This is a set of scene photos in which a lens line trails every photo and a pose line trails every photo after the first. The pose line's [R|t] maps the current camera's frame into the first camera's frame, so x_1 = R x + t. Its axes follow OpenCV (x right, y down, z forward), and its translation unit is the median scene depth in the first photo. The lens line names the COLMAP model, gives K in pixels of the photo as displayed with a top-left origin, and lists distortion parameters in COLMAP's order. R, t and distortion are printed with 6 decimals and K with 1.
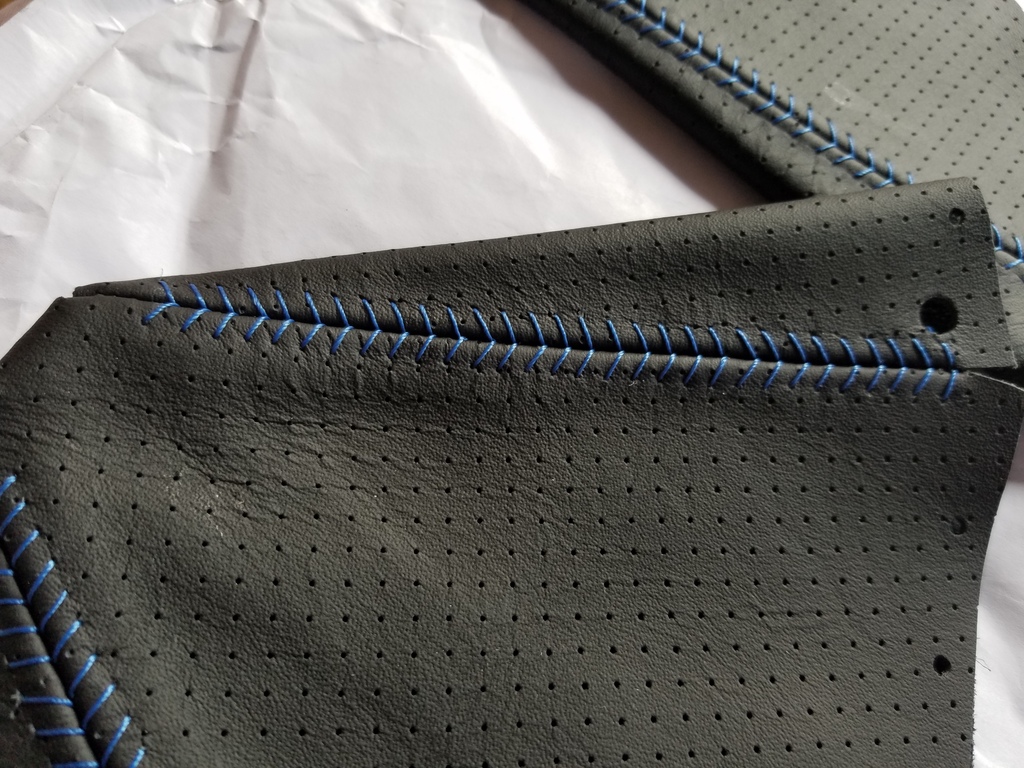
lens RADIAL K [[839.9, 0, 512.2], [0, 839.9, 355.2], [0, 0, 1]] dist [-0.000299, -0.095212]
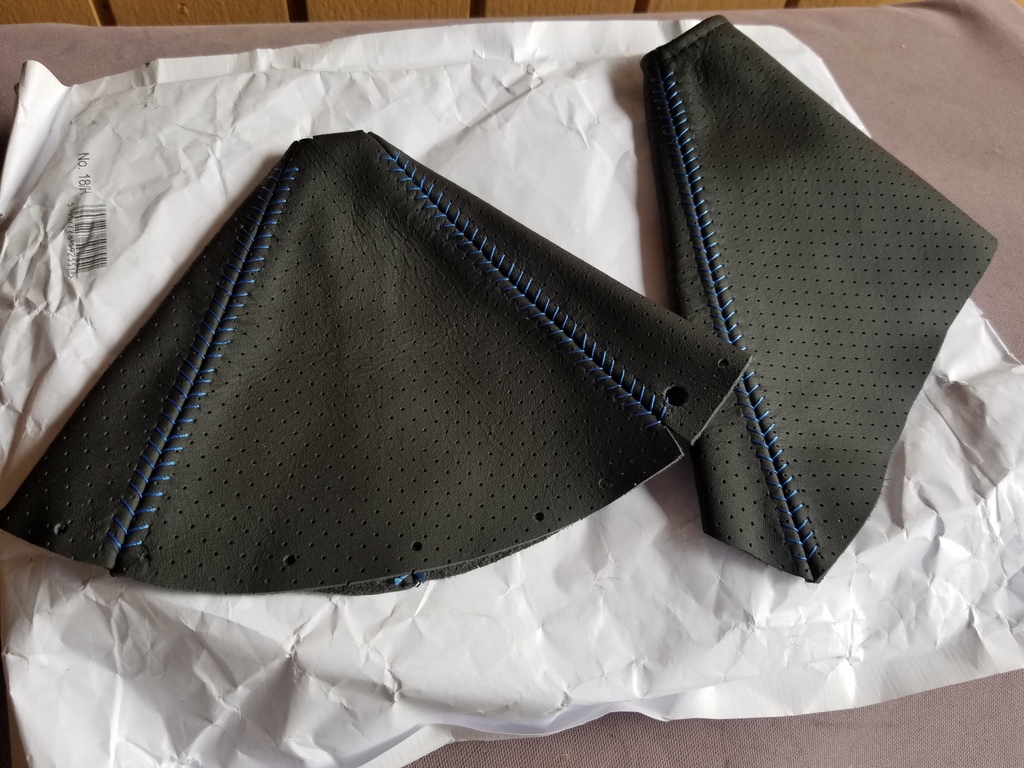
lens RADIAL K [[809.3, 0, 512.0], [0, 809.3, 384.0], [0, 0, 1]] dist [0.002940, 0.000188]
pose [[0.711364, 0.622271, -0.326712, 0.816801], [-0.648855, 0.760109, 0.034960, 0.104490], [0.270091, 0.187119, 0.944477, -0.781179]]
